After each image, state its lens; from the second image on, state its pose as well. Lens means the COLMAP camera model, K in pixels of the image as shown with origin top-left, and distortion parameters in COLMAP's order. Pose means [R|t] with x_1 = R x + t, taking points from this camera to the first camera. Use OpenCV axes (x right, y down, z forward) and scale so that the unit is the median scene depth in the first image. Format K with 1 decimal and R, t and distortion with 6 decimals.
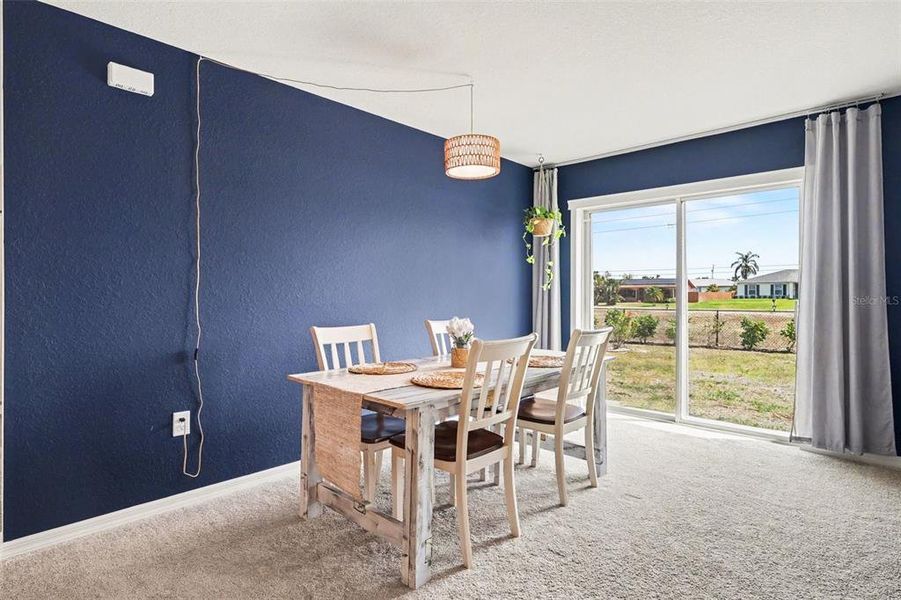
lens RADIAL K [[479.4, 0, 450.1], [0, 479.4, 292.6], [0, 0, 1]] dist [-0.003253, 0.000873]
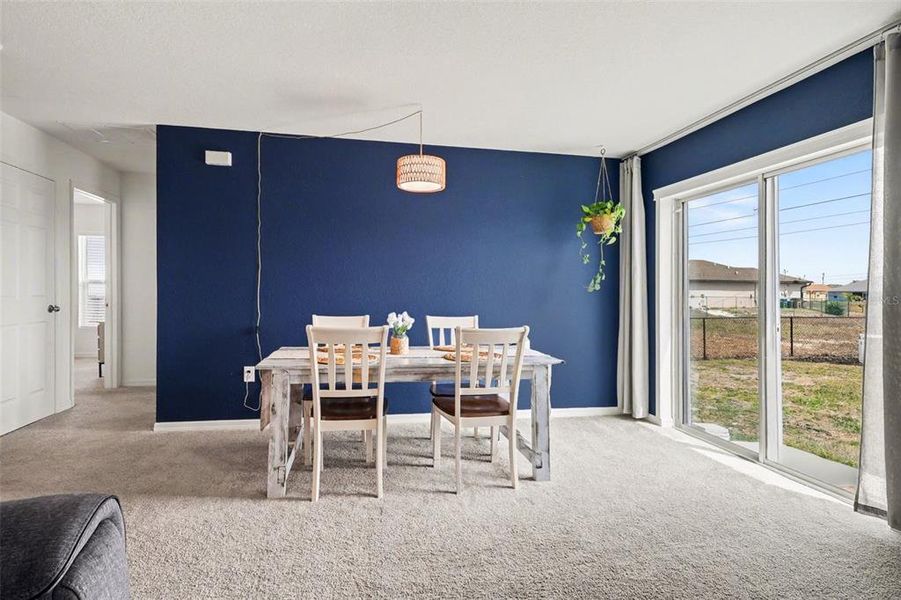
lens RADIAL K [[479.4, 0, 441.5], [0, 479.4, 294.4], [0, 0, 1]] dist [-0.003253, 0.000873]
pose [[0.813411, 0.013848, -0.581525, 0.647270], [-0.012953, 0.999900, 0.005693, 0.000048], [0.581546, 0.002902, 0.813509, 0.080214]]
